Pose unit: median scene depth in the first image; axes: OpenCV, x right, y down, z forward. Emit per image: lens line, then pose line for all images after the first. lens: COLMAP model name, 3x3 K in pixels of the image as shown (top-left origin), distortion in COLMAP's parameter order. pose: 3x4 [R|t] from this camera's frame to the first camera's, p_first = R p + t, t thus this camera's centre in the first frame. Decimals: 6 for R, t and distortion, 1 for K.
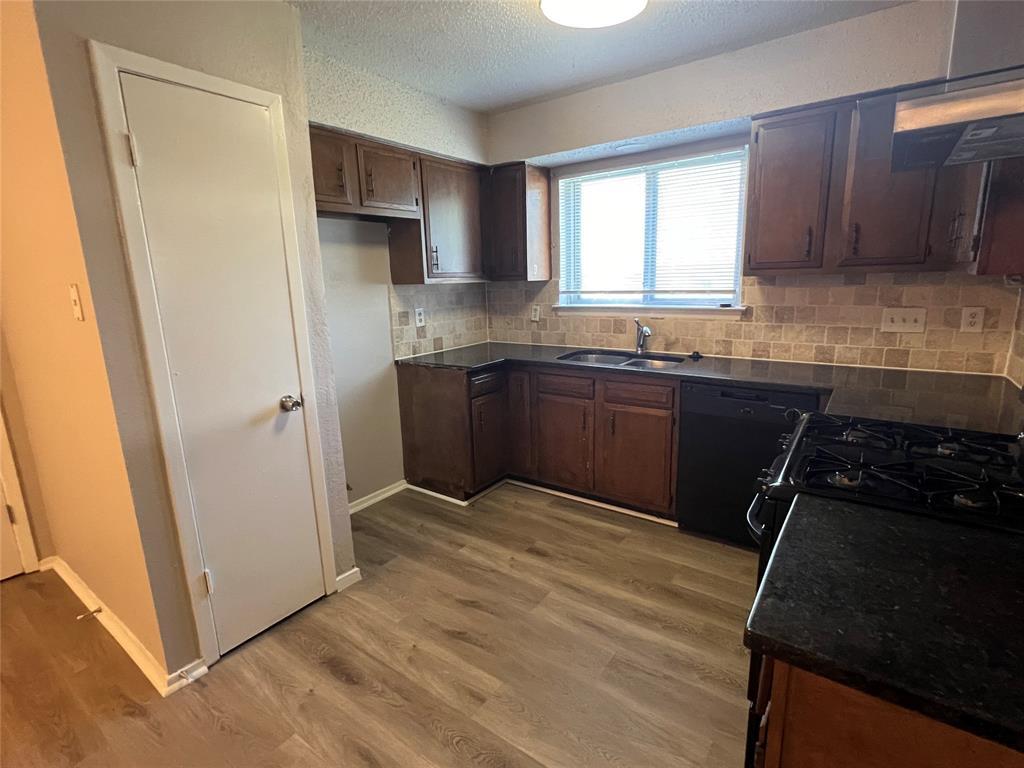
lens RADIAL K [[499.0, 0, 509.1], [0, 499.0, 379.3], [0, 0, 1]] dist [-0.001230, -0.000858]
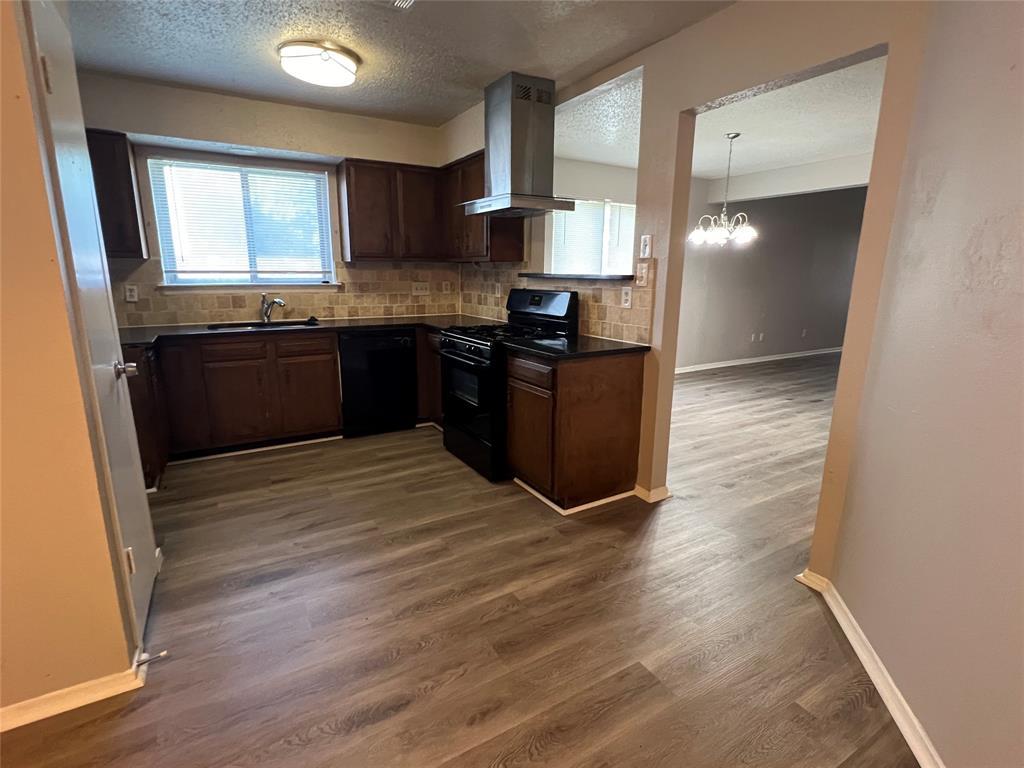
lens RADIAL K [[499.0, 0, 509.1], [0, 499.0, 379.3], [0, 0, 1]] dist [-0.001230, -0.000858]
pose [[0.397360, -0.165658, 0.902587, -0.763568], [0.166885, 0.980215, 0.106435, 0.065140], [-0.902361, 0.108335, 0.417144, -0.035465]]
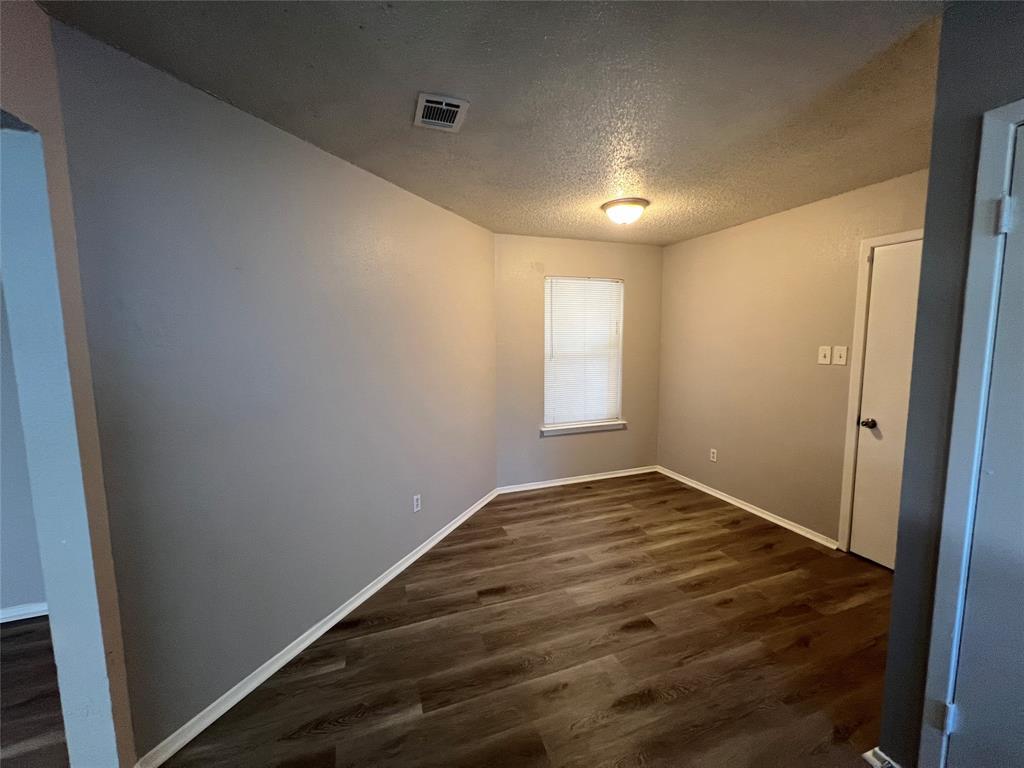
lens RADIAL K [[413.9, 0, 507.6], [0, 413.9, 383.9], [0, 0, 1]] dist [0.001960, 0.000217]
pose [[-0.565297, 0.128019, -0.814893, 0.211767], [-0.140253, 0.958583, 0.247887, -0.136681], [0.812877, 0.254421, -0.523929, 0.433951]]
